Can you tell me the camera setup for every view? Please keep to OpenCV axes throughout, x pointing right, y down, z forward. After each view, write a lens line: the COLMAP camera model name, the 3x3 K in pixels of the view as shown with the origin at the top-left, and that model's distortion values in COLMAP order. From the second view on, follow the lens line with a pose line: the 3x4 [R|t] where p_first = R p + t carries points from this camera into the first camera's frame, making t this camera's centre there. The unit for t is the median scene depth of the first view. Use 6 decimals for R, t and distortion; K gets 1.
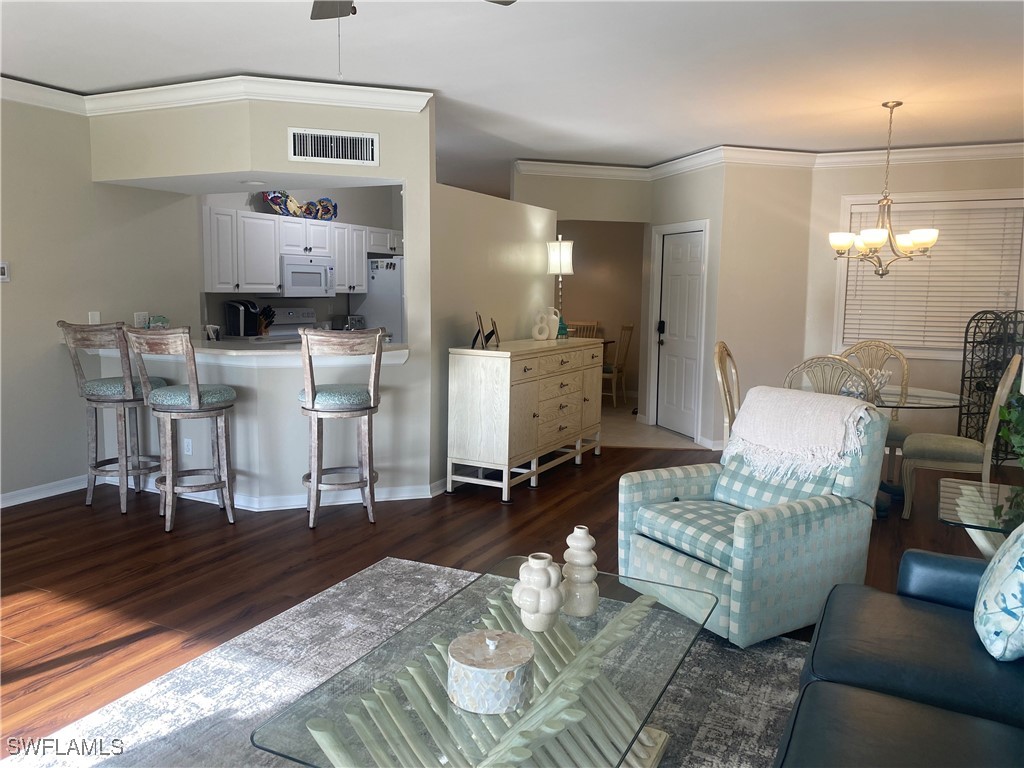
lens RADIAL K [[777.3, 0, 519.2], [0, 777.3, 374.9], [0, 0, 1]] dist [0.057389, -0.074461]
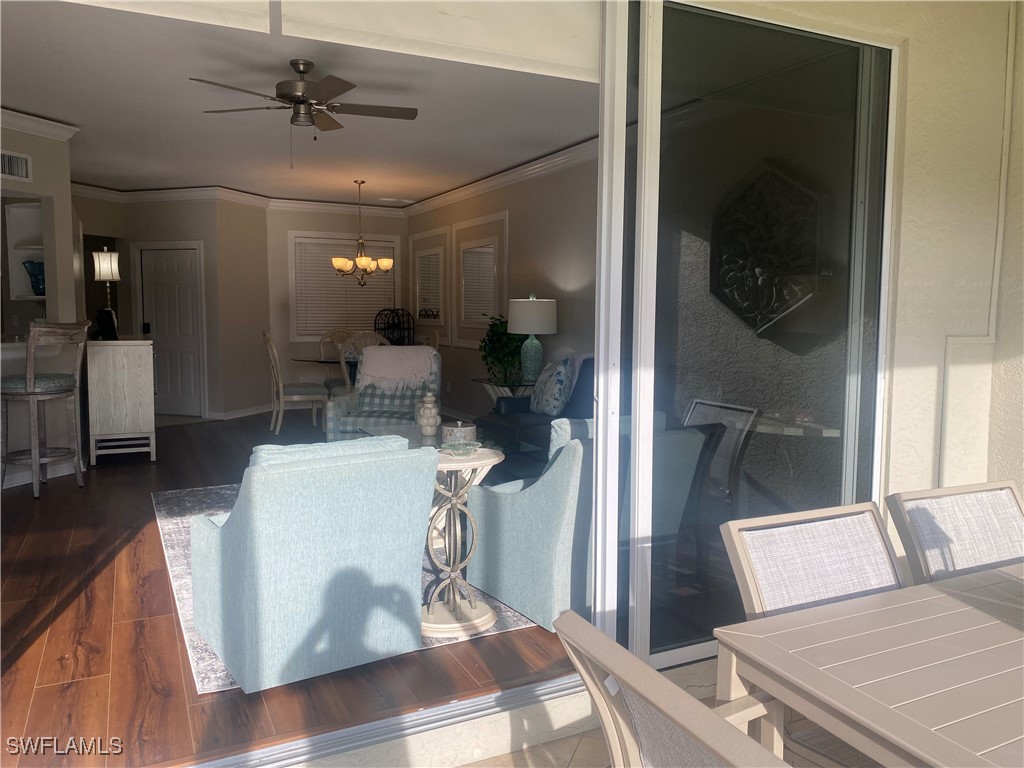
lens RADIAL K [[777.3, 0, 518.8], [0, 777.3, 377.9], [0, 0, 1]] dist [0.057389, -0.074461]
pose [[0.598910, -0.081469, 0.796661, -0.672232], [0.097133, 0.994857, 0.028714, 0.051660], [-0.794903, 0.060185, 0.603744, -0.235840]]
